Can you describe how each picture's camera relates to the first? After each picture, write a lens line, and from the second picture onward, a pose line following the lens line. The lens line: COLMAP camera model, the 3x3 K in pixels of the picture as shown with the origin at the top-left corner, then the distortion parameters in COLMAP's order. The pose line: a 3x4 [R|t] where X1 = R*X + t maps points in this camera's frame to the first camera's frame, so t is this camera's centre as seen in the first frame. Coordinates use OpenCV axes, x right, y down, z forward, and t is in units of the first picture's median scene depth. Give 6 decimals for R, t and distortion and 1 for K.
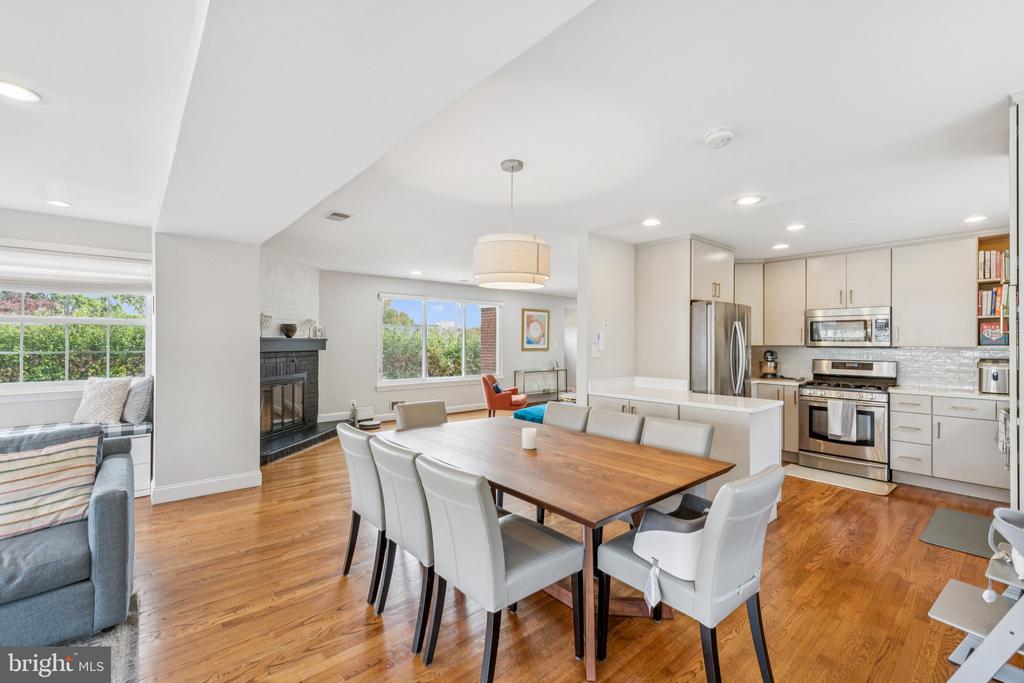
lens RADIAL K [[435.5, 0, 510.0], [0, 435.5, 338.5], [0, 0, 1]] dist [0.013318, -0.001453]
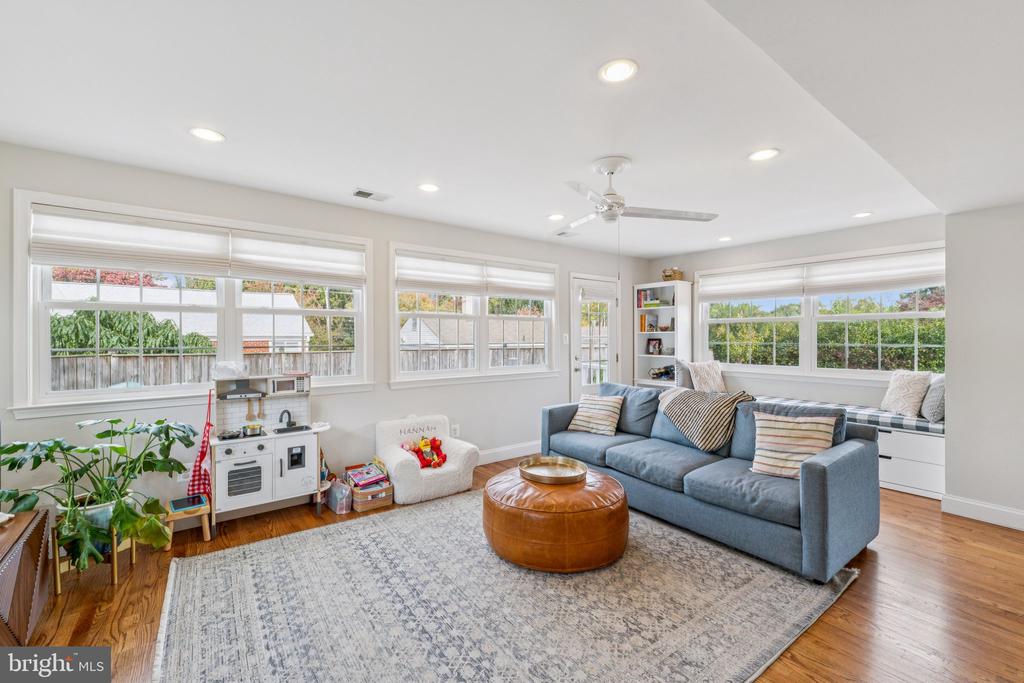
lens RADIAL K [[435.5, 0, 514.4], [0, 435.5, 338.3], [0, 0, 1]] dist [0.013318, -0.001453]
pose [[-0.063349, 0.001106, -0.997991, 0.131232], [0.007117, 0.999974, 0.000657, 0.005663], [0.997966, -0.007061, -0.063355, 0.128086]]
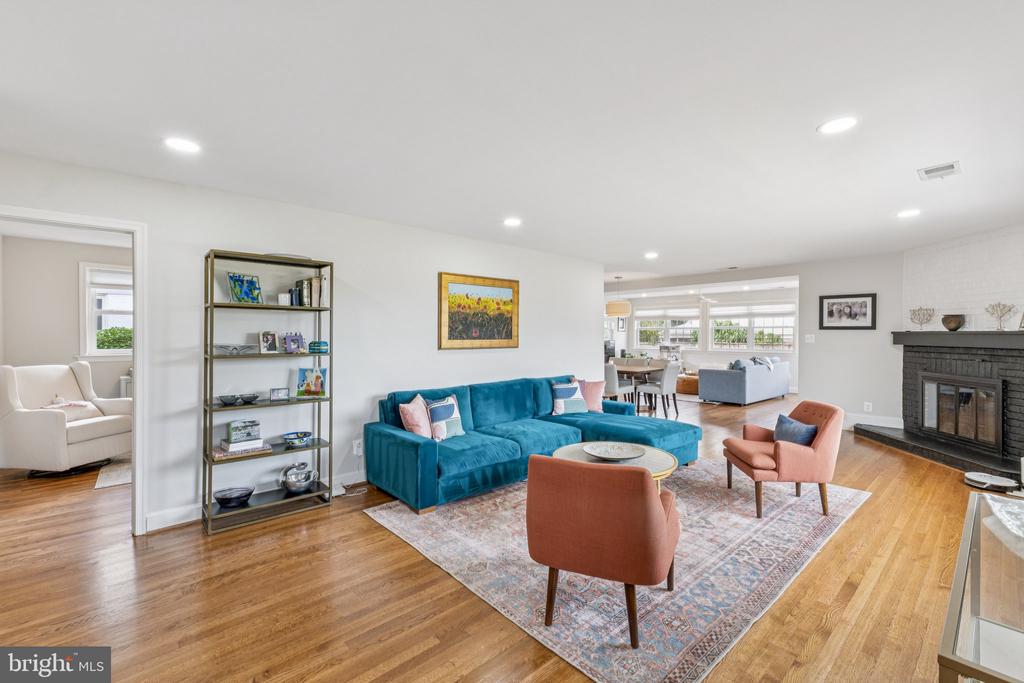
lens RADIAL K [[435.5, 0, 510.6], [0, 435.5, 337.9], [0, 0, 1]] dist [0.013318, -0.001453]
pose [[-0.999949, -0.000544, -0.010061, 0.458903], [-0.000550, 1.000000, 0.000603, 0.014905], [0.010061, 0.000609, -0.999949, 2.368639]]
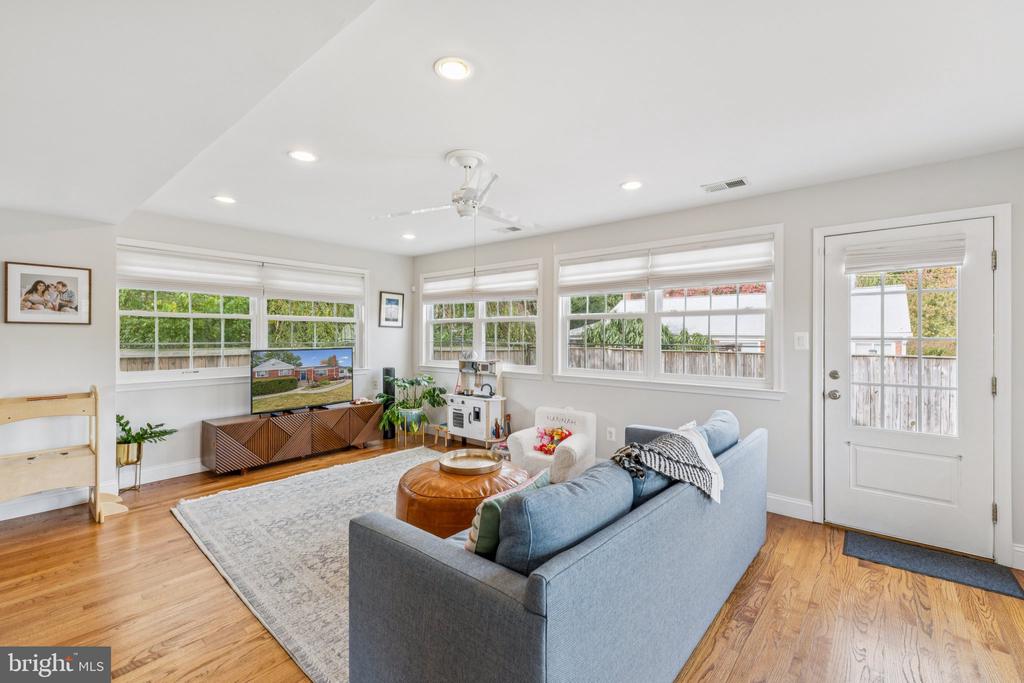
lens RADIAL K [[435.5, 0, 509.9], [0, 435.5, 338.5], [0, 0, 1]] dist [0.013318, -0.001453]
pose [[-0.988389, -0.004506, -0.151876, -0.463203], [-0.004379, 0.999990, -0.001169, 0.007542], [0.151880, -0.000490, -0.988399, 0.820362]]
